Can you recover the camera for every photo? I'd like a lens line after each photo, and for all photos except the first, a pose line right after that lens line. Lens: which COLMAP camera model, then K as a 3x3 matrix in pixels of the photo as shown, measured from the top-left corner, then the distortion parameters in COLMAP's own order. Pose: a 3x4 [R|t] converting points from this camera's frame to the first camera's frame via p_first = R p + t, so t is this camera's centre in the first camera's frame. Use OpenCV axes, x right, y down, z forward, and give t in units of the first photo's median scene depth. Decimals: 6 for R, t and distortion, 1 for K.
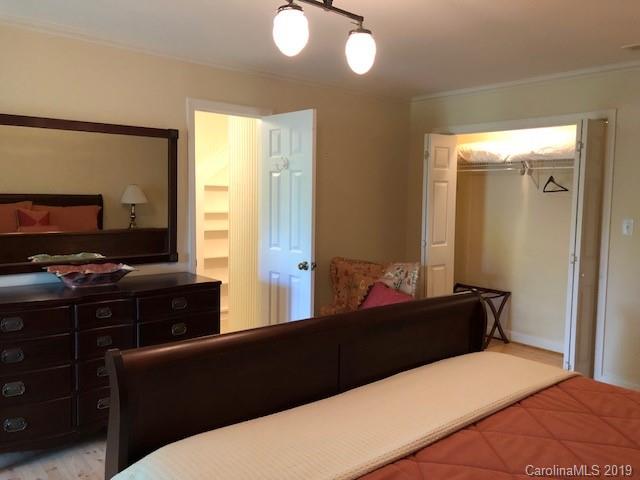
lens RADIAL K [[522.1, 0, 323.3], [0, 522.1, 235.9], [0, 0, 1]] dist [0.008474, -0.003054]
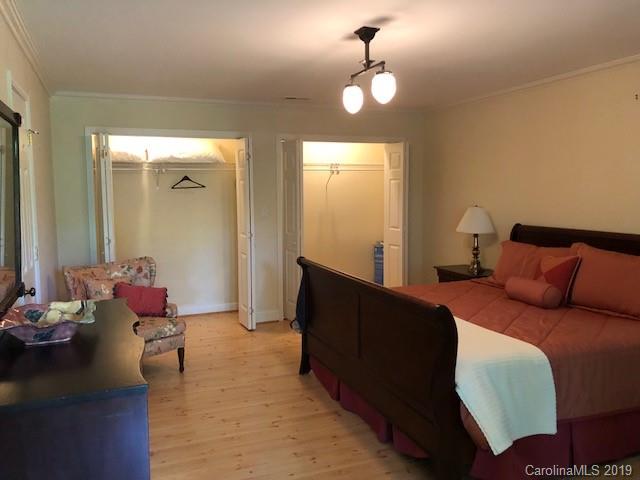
lens RADIAL K [[522.1, 0, 323.3], [0, 522.1, 235.9], [0, 0, 1]] dist [0.008474, -0.003054]
pose [[0.292041, -0.107744, 0.950317, -0.683763], [0.093211, 0.992110, 0.083837, -0.044634], [-0.951853, 0.064096, 0.299780, 0.310331]]
